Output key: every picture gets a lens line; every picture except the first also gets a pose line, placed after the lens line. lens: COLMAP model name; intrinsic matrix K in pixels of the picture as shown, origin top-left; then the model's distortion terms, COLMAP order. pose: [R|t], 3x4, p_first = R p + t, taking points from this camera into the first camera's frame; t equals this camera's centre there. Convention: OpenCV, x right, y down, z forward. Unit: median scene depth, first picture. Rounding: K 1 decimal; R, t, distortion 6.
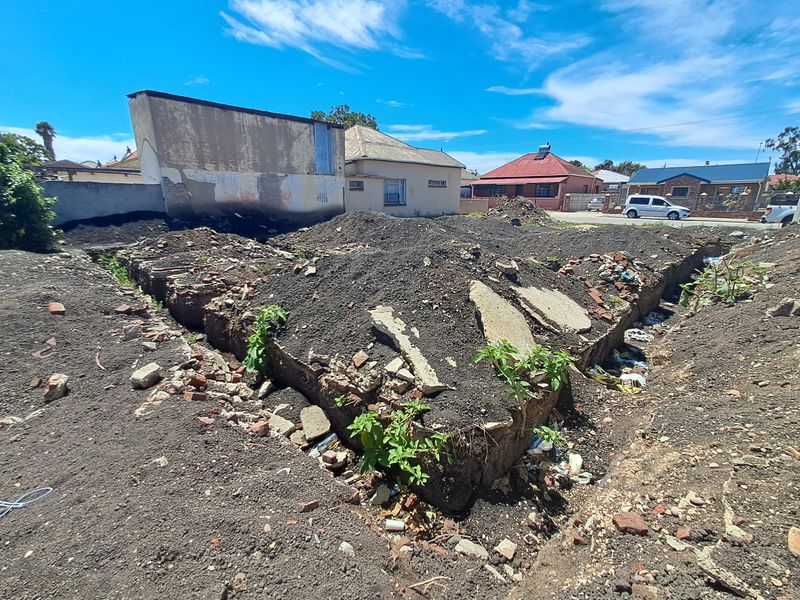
lens RADIAL K [[359.8, 0, 398.9], [0, 359.8, 301.1], [0, 0, 1]] dist [0.000659, 0.005498]
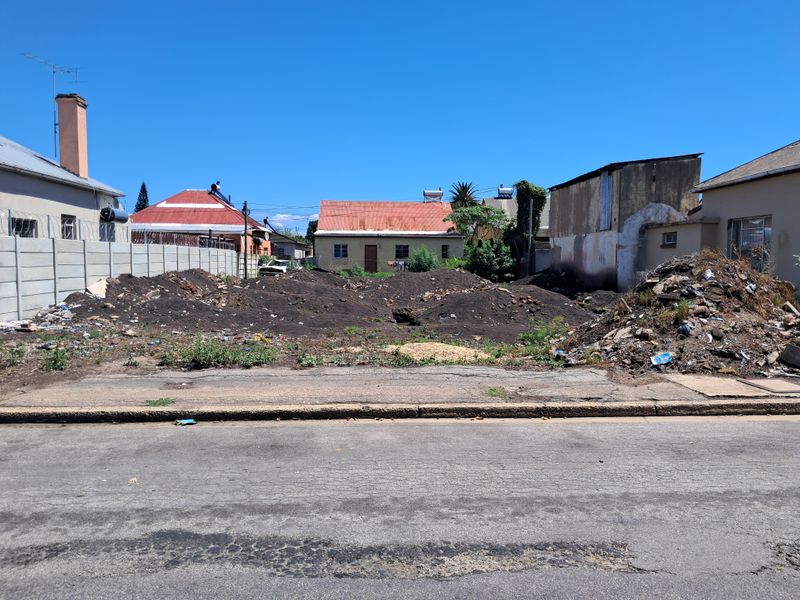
lens RADIAL K [[618.6, 0, 402.3], [0, 618.6, 307.9], [0, 0, 1]] dist [0.033251, -0.031554]
pose [[-0.650537, 0.043570, -0.758224, 1.226991], [-0.228731, 0.940760, 0.250305, -0.471912], [0.724213, 0.336262, -0.602033, 1.702851]]
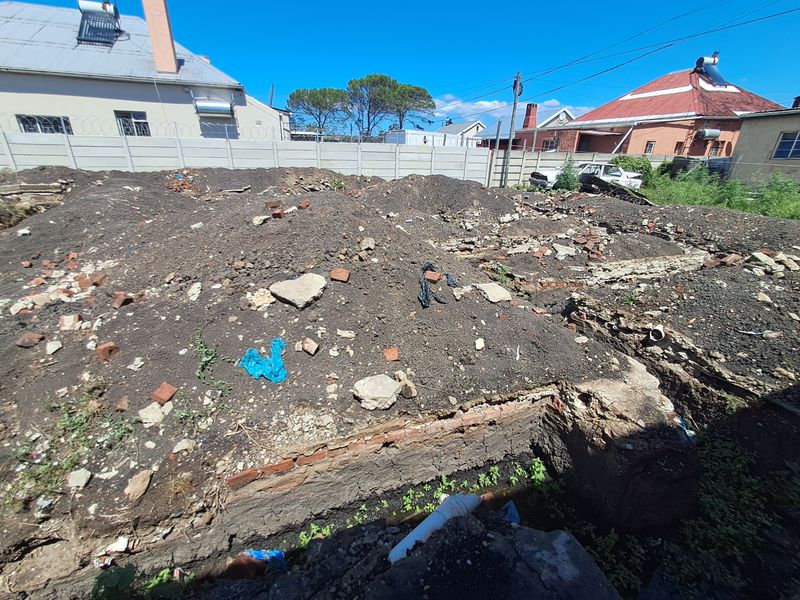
lens RADIAL K [[359.8, 0, 395.7], [0, 359.8, 301.5], [0, 0, 1]] dist [0.000659, 0.005498]
pose [[-0.899286, -0.187622, 0.395072, -0.231377], [0.099838, 0.791397, 0.603095, -0.275735], [-0.425813, 0.581799, -0.692960, 0.971115]]
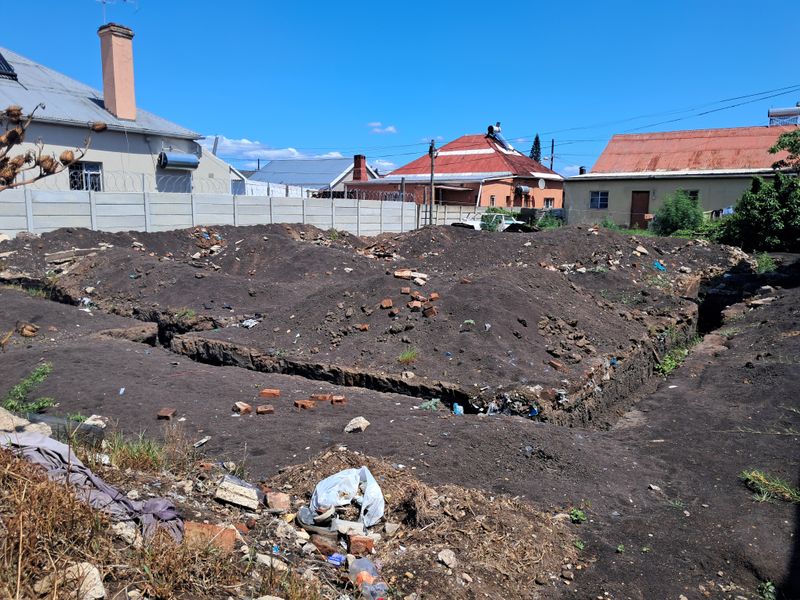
lens RADIAL K [[618.6, 0, 407.9], [0, 618.6, 299.6], [0, 0, 1]] dist [0.033251, -0.031554]
pose [[-0.977491, 0.014064, -0.210508, 0.386380], [-0.075303, 0.908797, 0.410388, -0.459276], [0.197081, 0.417002, -0.887281, 1.614294]]
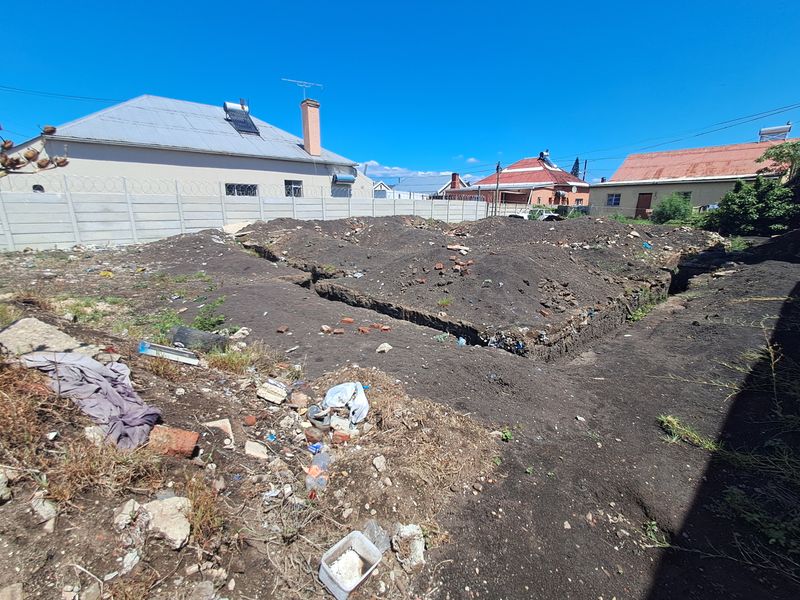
lens RADIAL K [[359.8, 0, 399.5], [0, 359.8, 294.3], [0, 0, 1]] dist [0.000659, 0.005498]
pose [[-0.999544, -0.017601, 0.024521, 0.336983], [-0.002920, 0.864948, 0.501852, -0.447617], [-0.030043, 0.501552, -0.864606, 1.581726]]
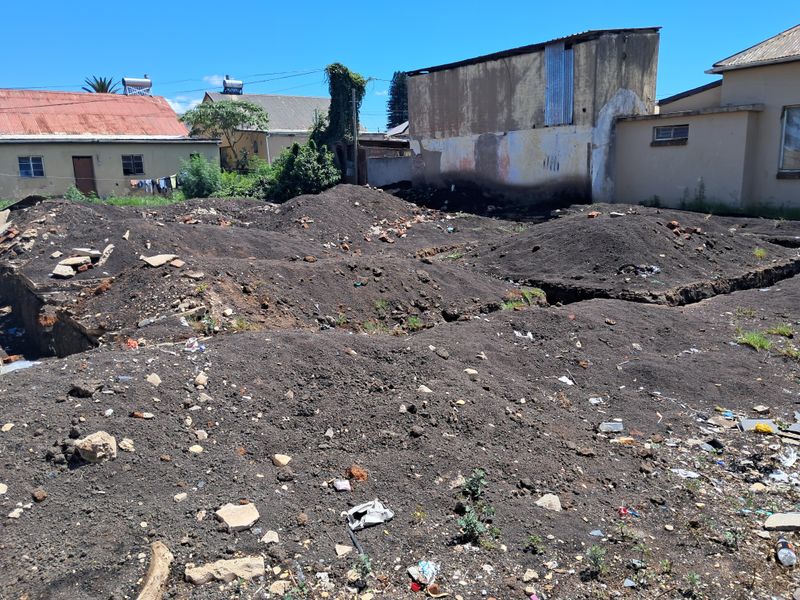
lens RADIAL K [[618.6, 0, 402.6], [0, 618.6, 297.0], [0, 0, 1]] dist [0.033251, -0.031554]
pose [[-0.108682, 0.195577, -0.974647, 0.974455], [-0.254980, 0.942169, 0.217493, -0.264626], [0.960819, 0.272153, -0.052529, 0.969241]]
